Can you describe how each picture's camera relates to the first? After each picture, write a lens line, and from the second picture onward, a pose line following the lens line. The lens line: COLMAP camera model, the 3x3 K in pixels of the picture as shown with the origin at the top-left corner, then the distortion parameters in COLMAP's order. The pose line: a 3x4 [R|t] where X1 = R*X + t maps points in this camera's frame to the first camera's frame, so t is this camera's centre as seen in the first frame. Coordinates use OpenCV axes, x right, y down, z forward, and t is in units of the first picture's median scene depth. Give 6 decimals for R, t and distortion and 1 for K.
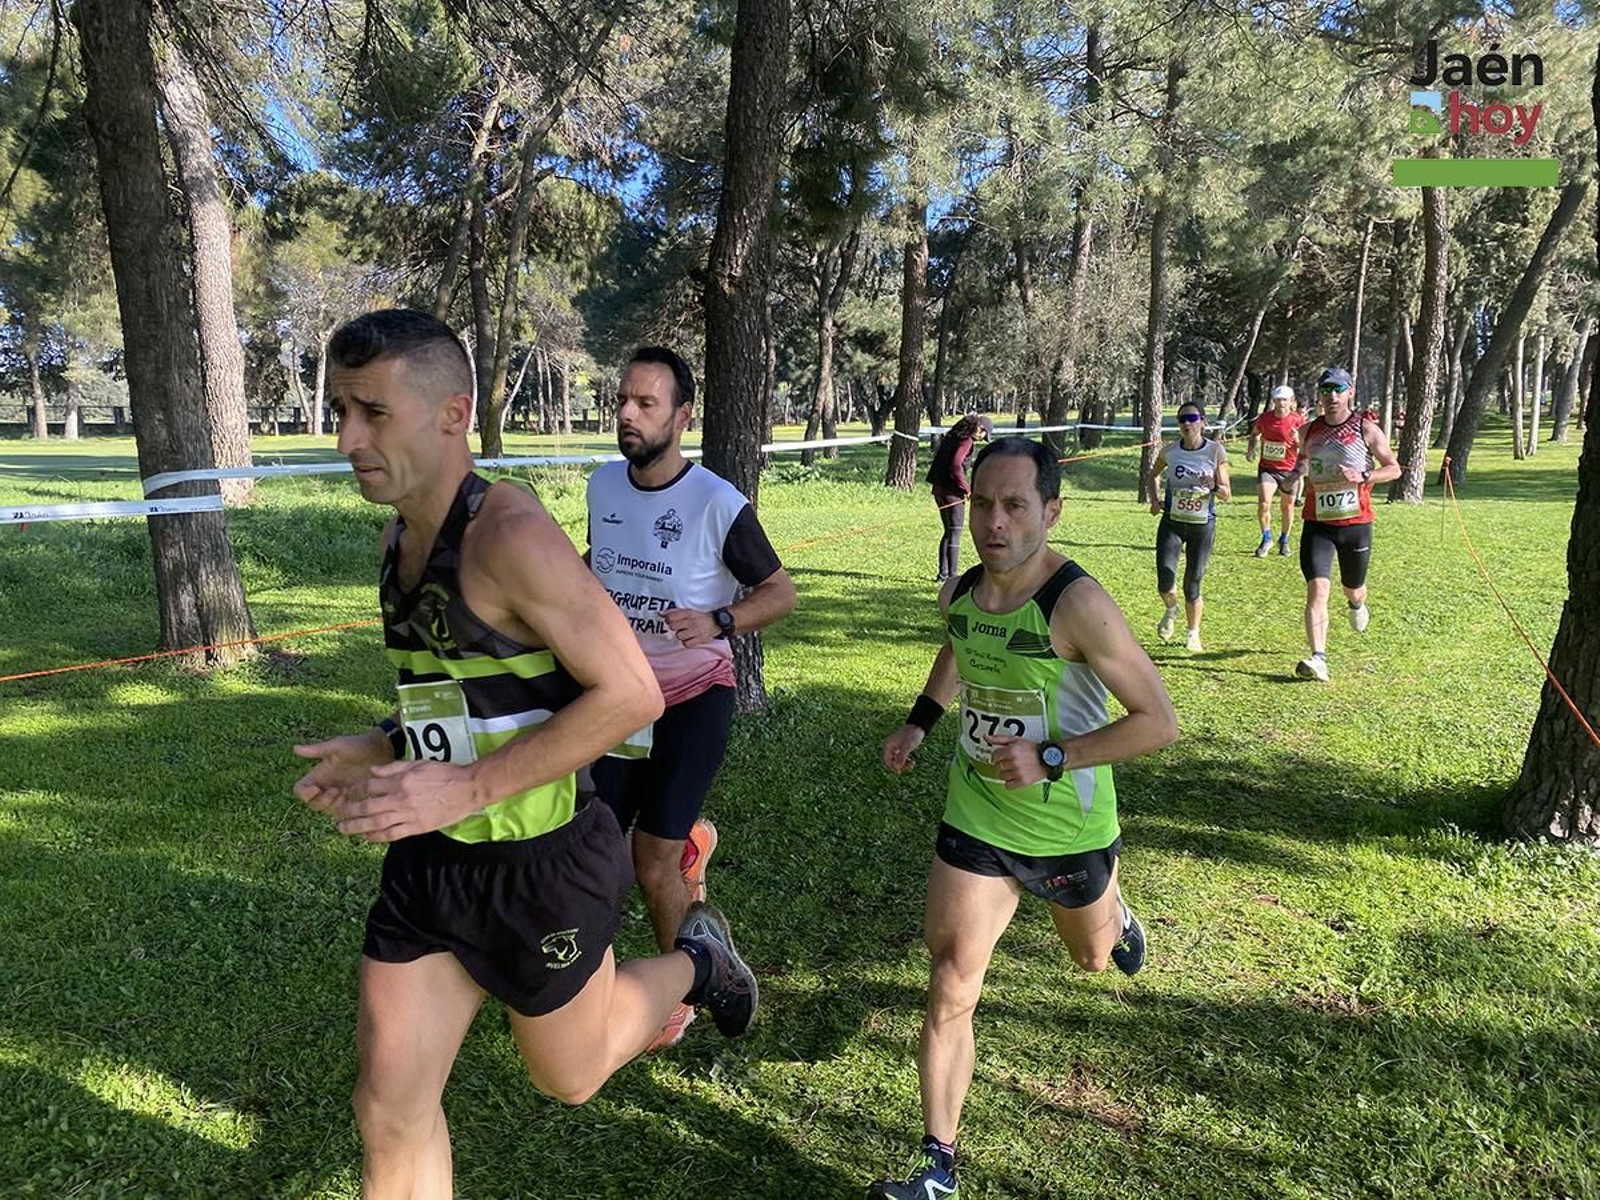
lens RADIAL K [[1208.9, 0, 800.0], [0, 1208.9, 600.0], [0, 0, 1]] dist [0.027818, -0.028833]
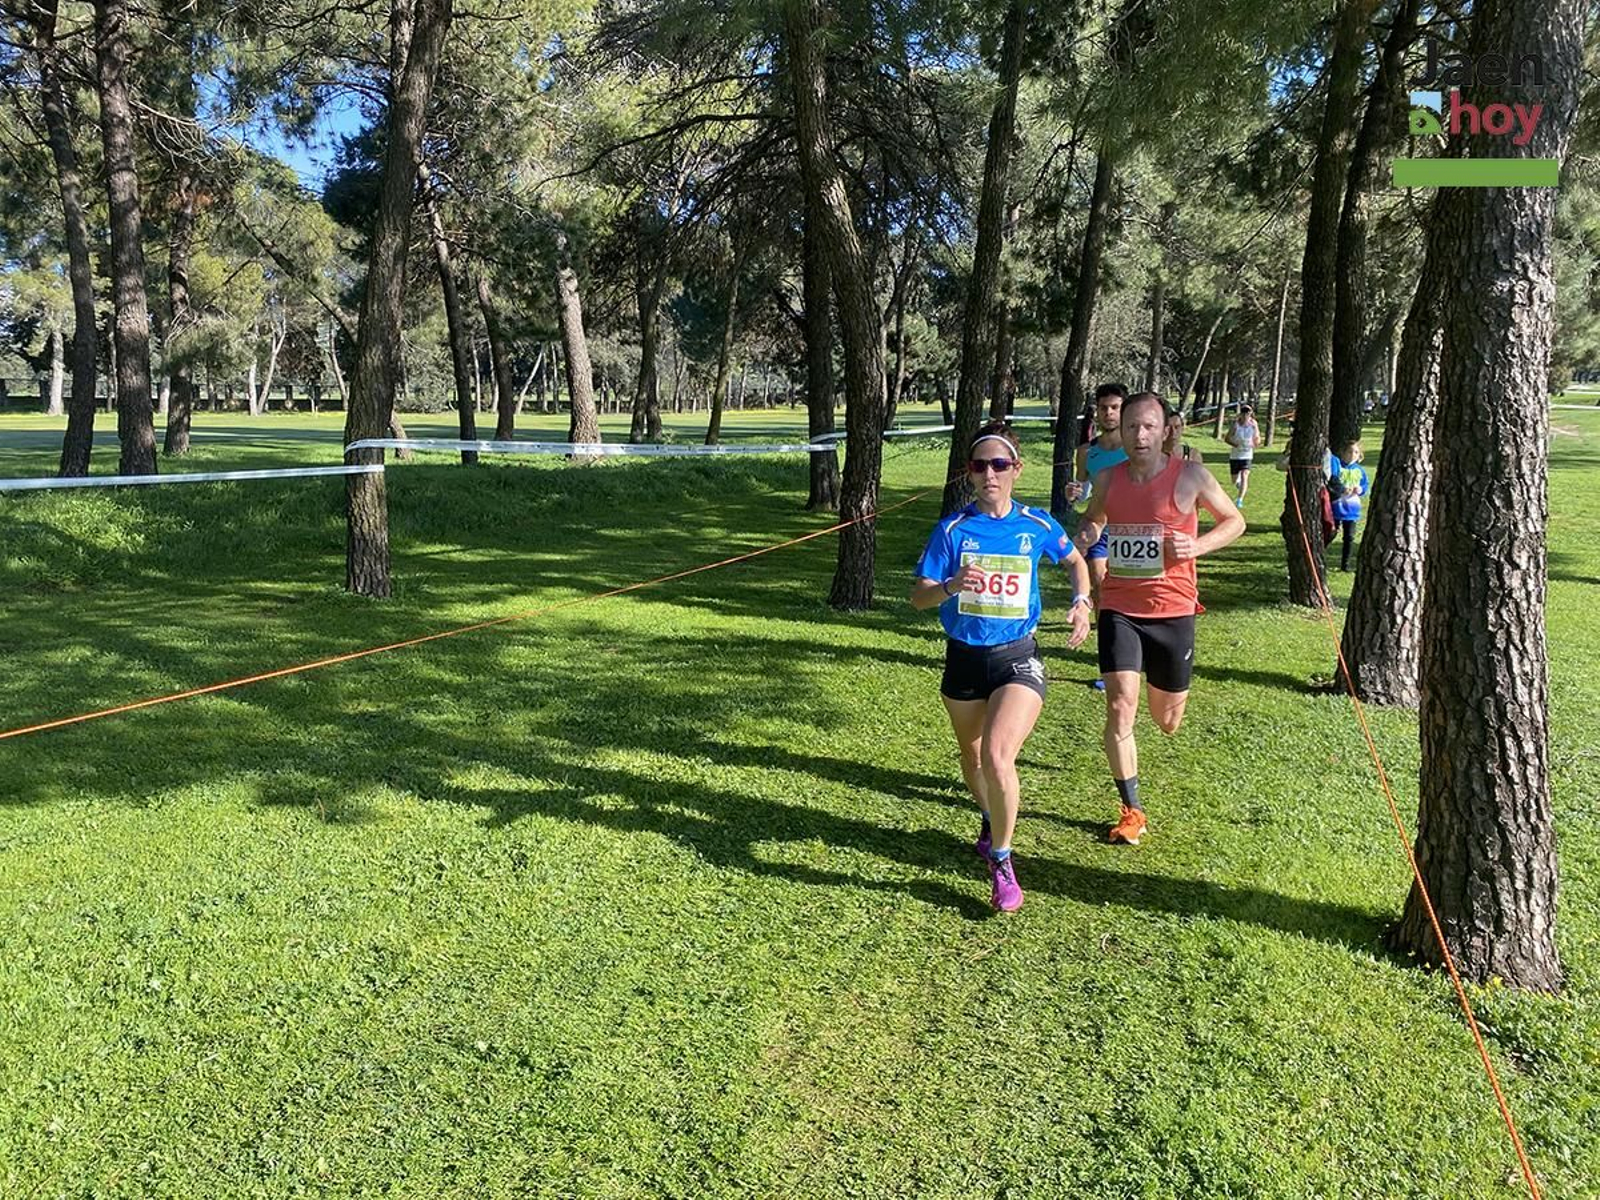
lens RADIAL K [[1204.0, 0, 796.5], [0, 1204.0, 610.9], [0, 0, 1]] dist [0.024128, -0.022846]
pose [[0.998647, 0.003899, 0.051864, -0.154313], [-0.005156, 0.999695, 0.024133, 0.045845], [-0.051754, -0.024368, 0.998363, -0.340350]]
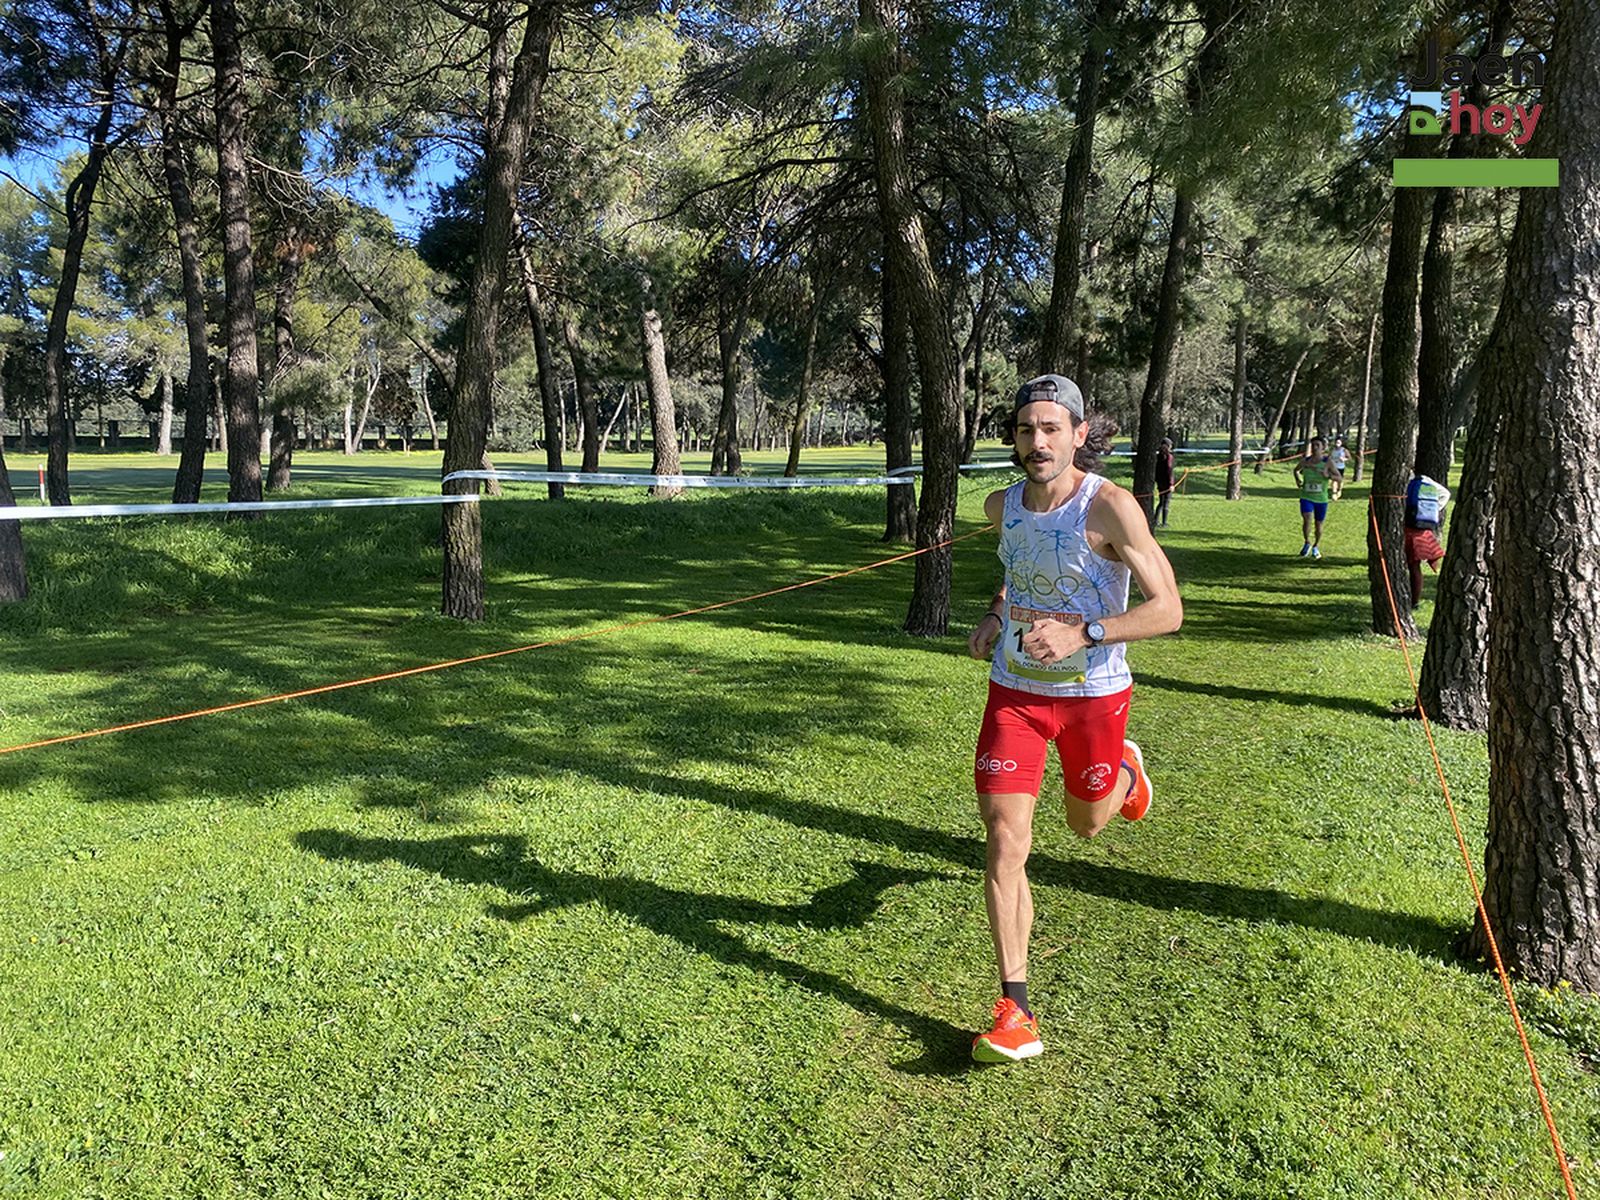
lens RADIAL K [[1208.9, 0, 800.0], [0, 1208.9, 600.0], [0, 0, 1]] dist [0.027818, -0.028833]
pose [[0.999904, 0.009938, -0.009616, -0.154524], [-0.010093, 0.999818, -0.016199, 0.048636], [0.009454, 0.016294, 0.999823, -0.346918]]
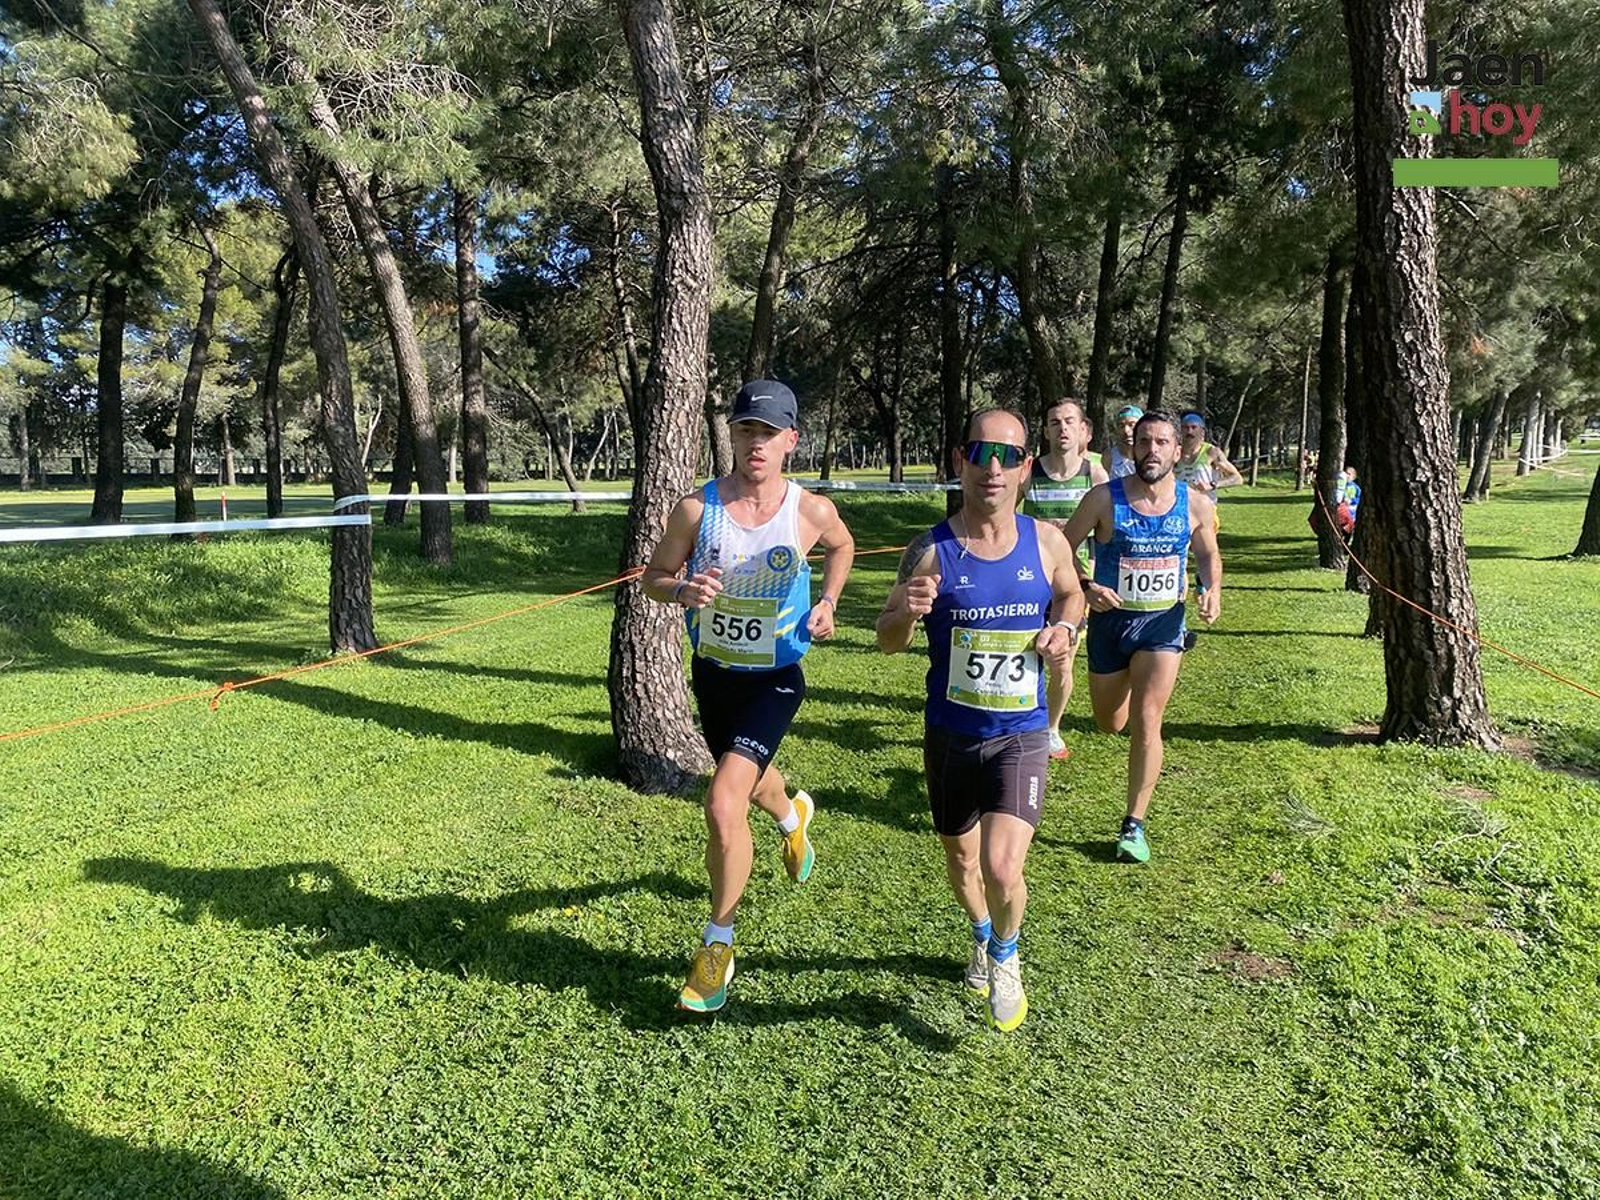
lens RADIAL K [[1208.9, 0, 800.0], [0, 1208.9, 600.0], [0, 0, 1]] dist [0.027818, -0.028833]
pose [[0.999457, -0.011946, 0.030724, -0.232500], [0.013118, 0.999182, -0.038240, 0.078298], [-0.030242, 0.038622, 0.998796, -0.510078]]
